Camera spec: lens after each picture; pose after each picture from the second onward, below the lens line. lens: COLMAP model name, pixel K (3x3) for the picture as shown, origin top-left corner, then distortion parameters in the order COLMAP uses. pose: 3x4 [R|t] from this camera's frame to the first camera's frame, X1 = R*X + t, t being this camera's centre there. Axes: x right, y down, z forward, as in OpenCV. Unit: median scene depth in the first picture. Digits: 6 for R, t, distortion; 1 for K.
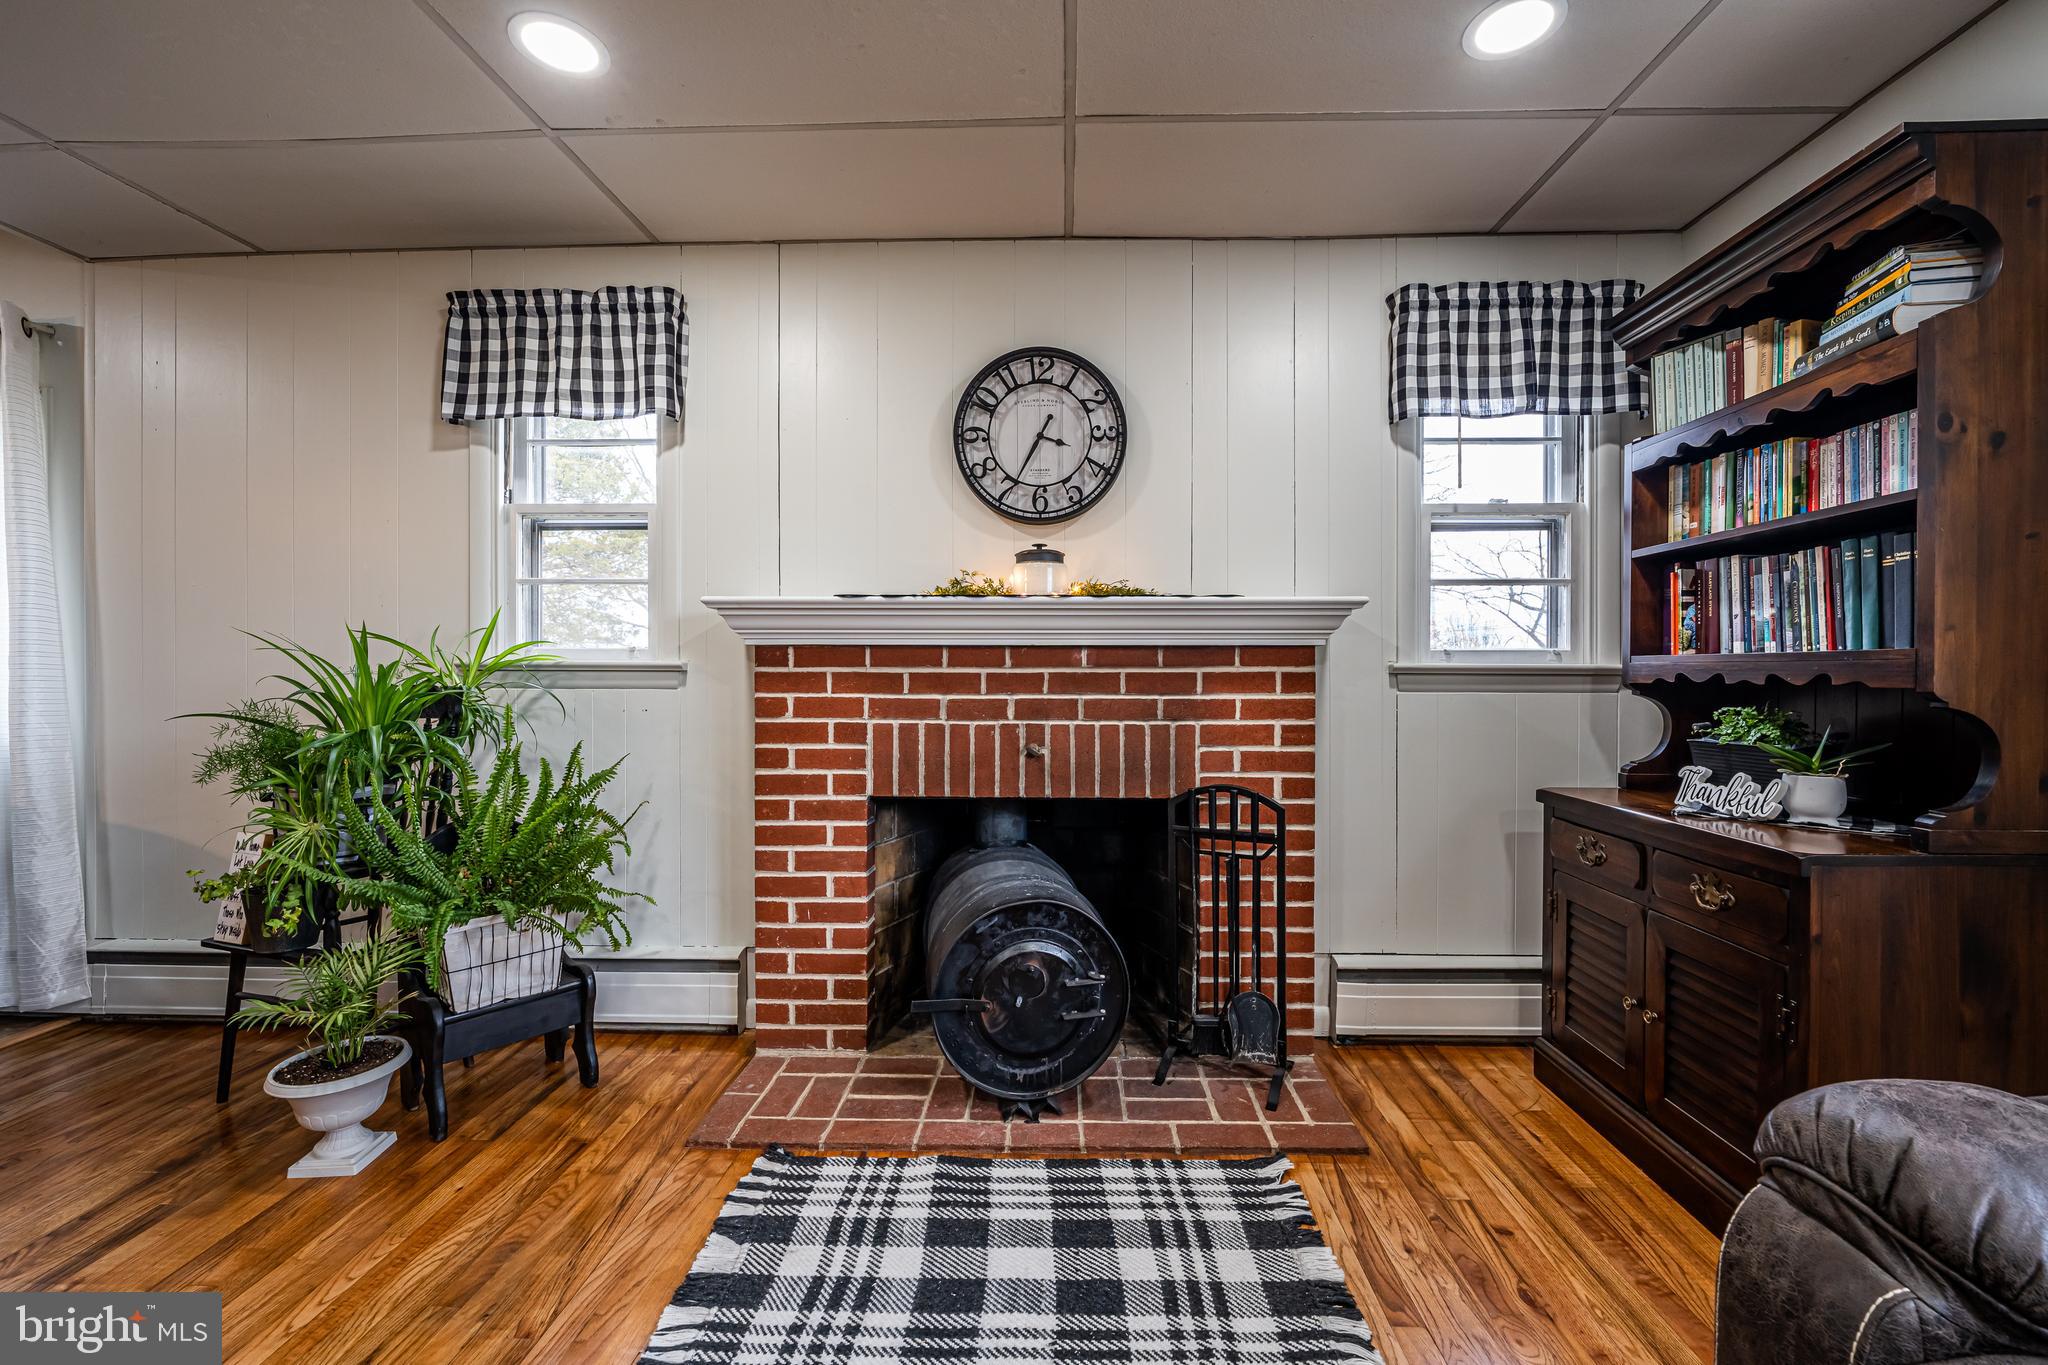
lens RADIAL K [[835.0, 0, 1009.8], [0, 835.0, 680.7], [0, 0, 1]] dist [-0.008337, -0.001330]
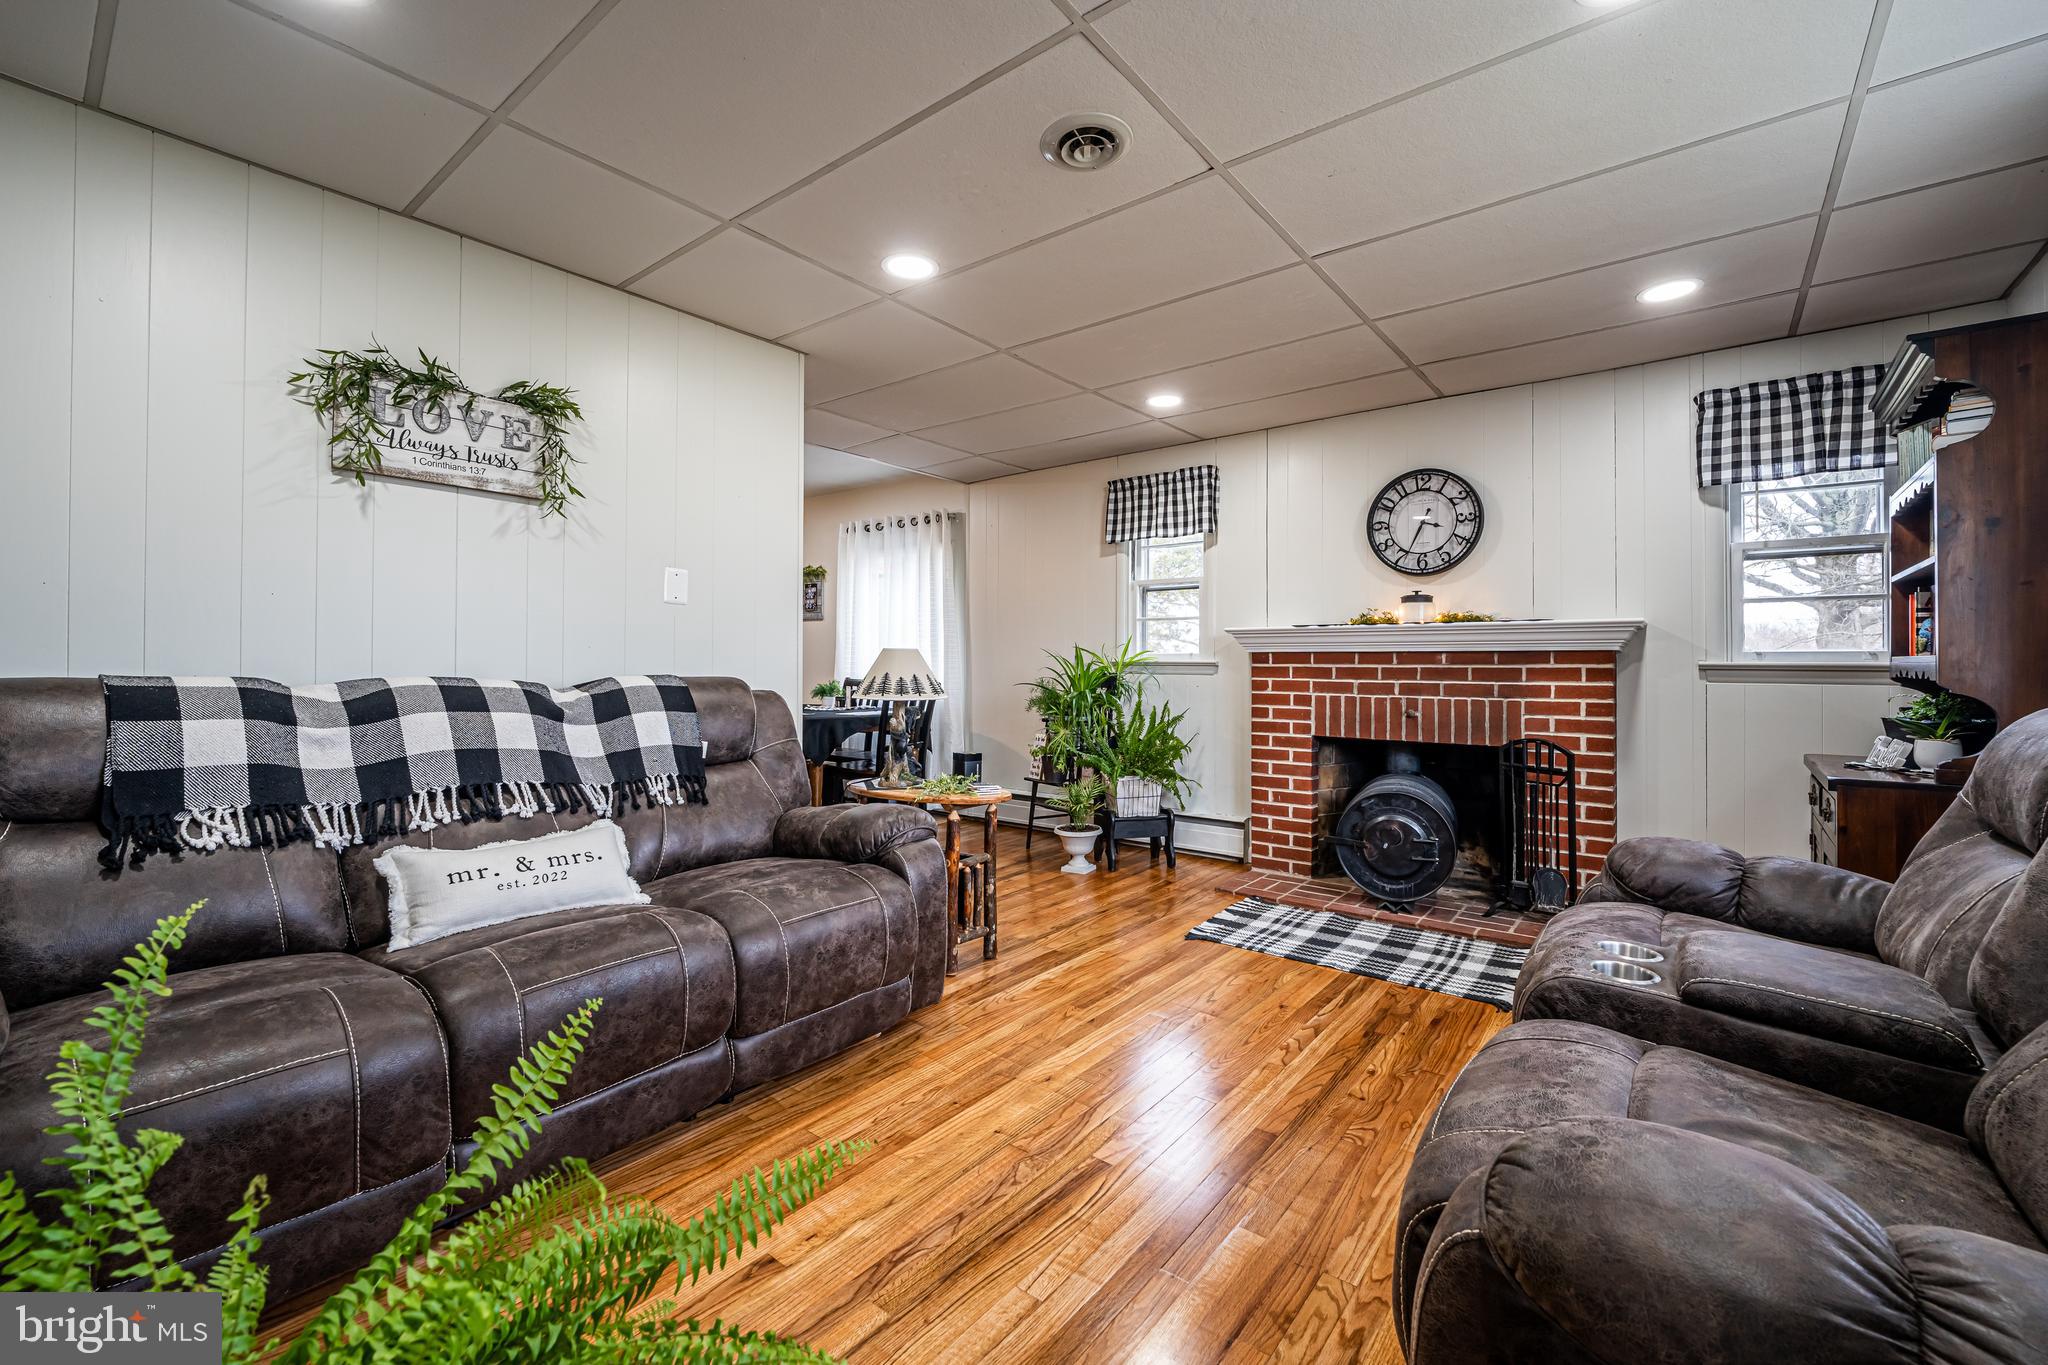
lens RADIAL K [[835.0, 0, 1059.1], [0, 835.0, 652.9], [0, 0, 1]] dist [-0.008337, -0.001330]
pose [[0.840303, -0.005133, -0.542093, 0.349352], [-0.007912, 0.999733, -0.021731, 0.003252], [0.542060, 0.022549, 0.840037, -0.817728]]
